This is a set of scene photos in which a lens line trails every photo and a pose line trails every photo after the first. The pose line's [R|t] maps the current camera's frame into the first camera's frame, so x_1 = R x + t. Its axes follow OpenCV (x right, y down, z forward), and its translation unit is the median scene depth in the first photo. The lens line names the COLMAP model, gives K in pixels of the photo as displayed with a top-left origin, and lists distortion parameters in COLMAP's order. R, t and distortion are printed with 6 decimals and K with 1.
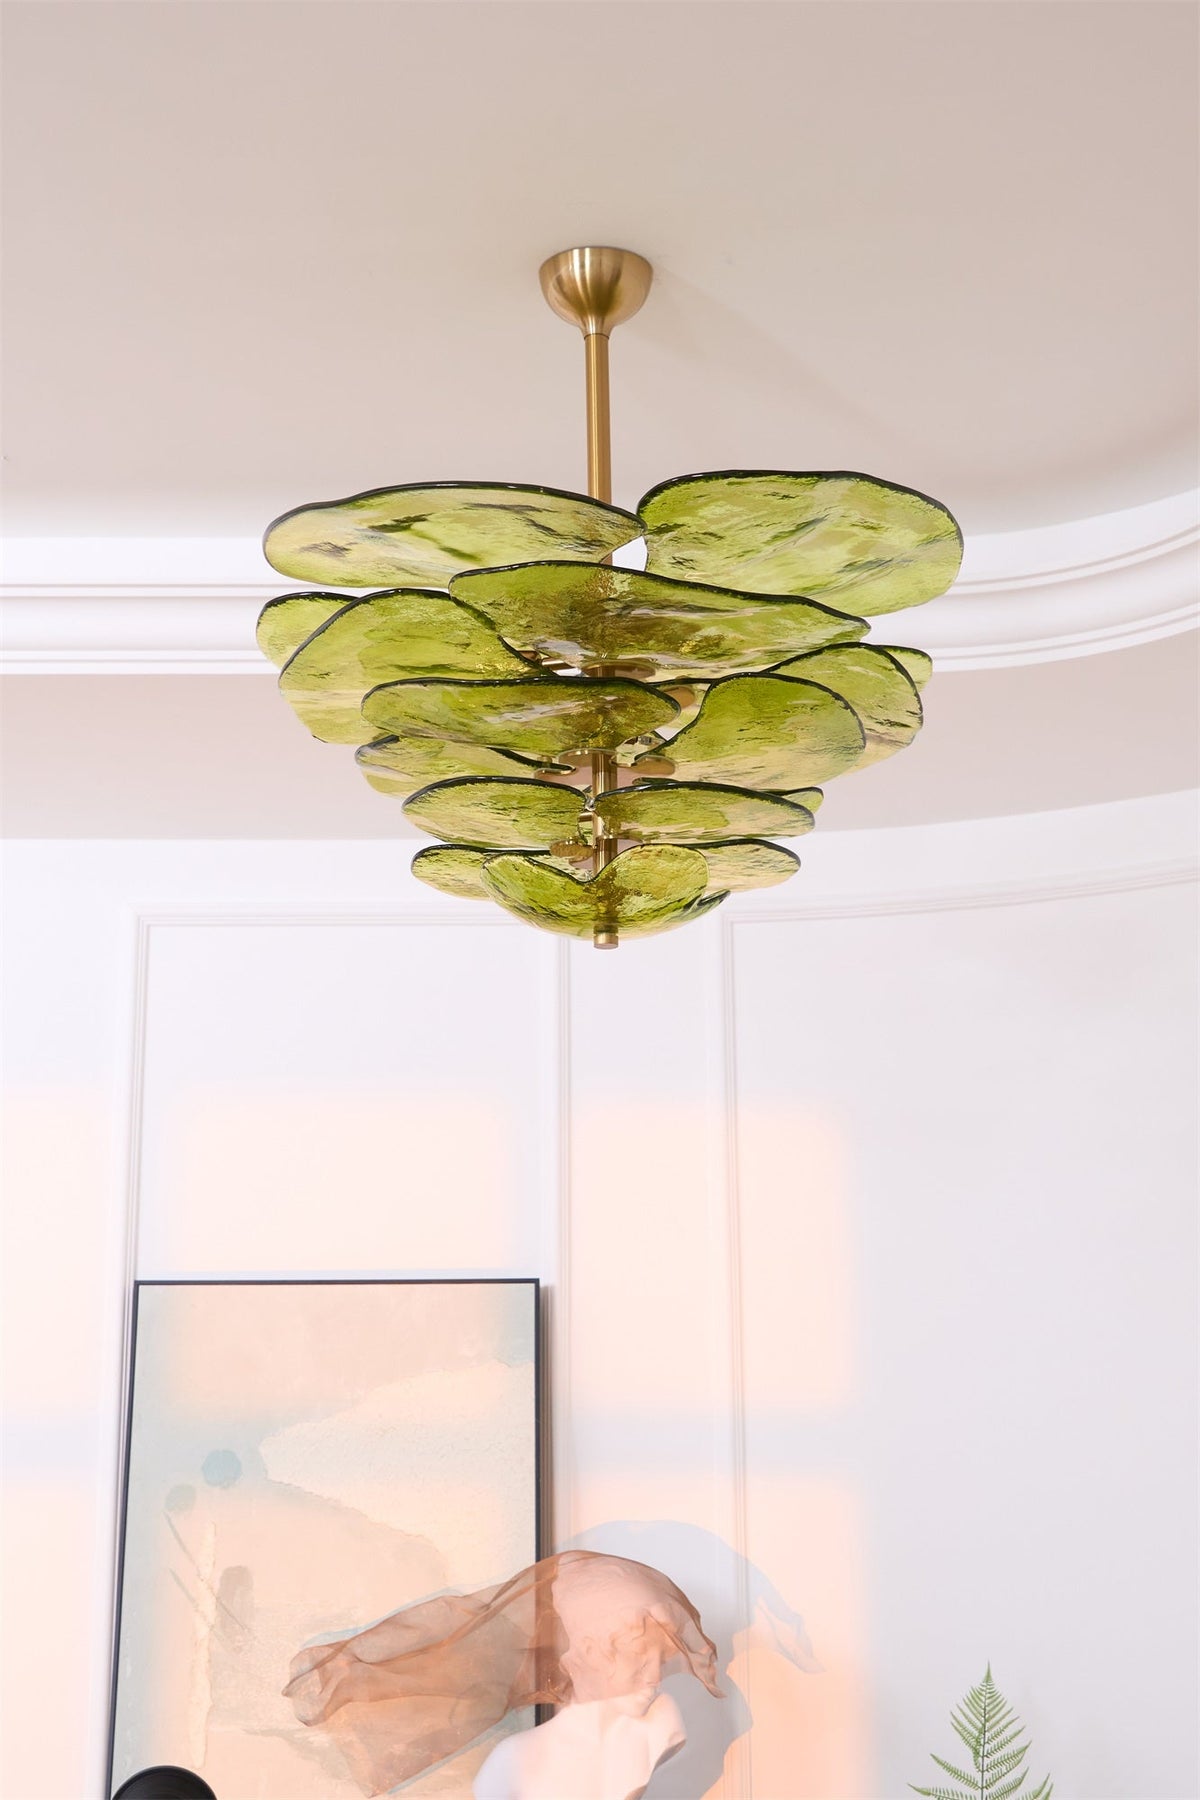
lens RADIAL K [[2554.5, 0, 600.0], [0, 2554.5, 900.0], [0, 0, 1]] dist [-0.019877, 0.015132]
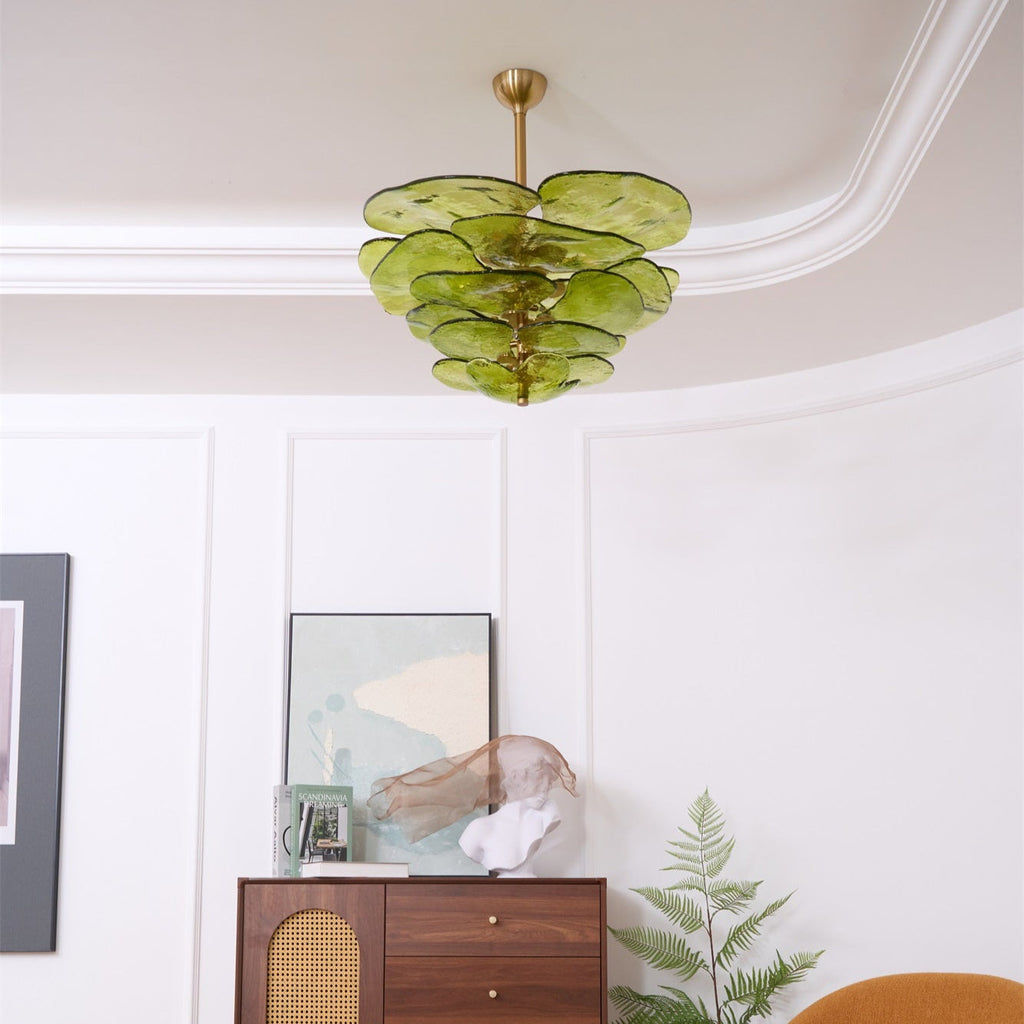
lens RADIAL K [[1528.8, 0, 512.8], [0, 1528.8, 703.7], [0, 0, 1]] dist [0.009545, -0.074931]
pose [[0.999950, 0.004940, -0.008708, 0.006294], [-0.003872, 0.992930, 0.118640, 0.113184], [0.009232, -0.118600, 0.992899, -0.306671]]
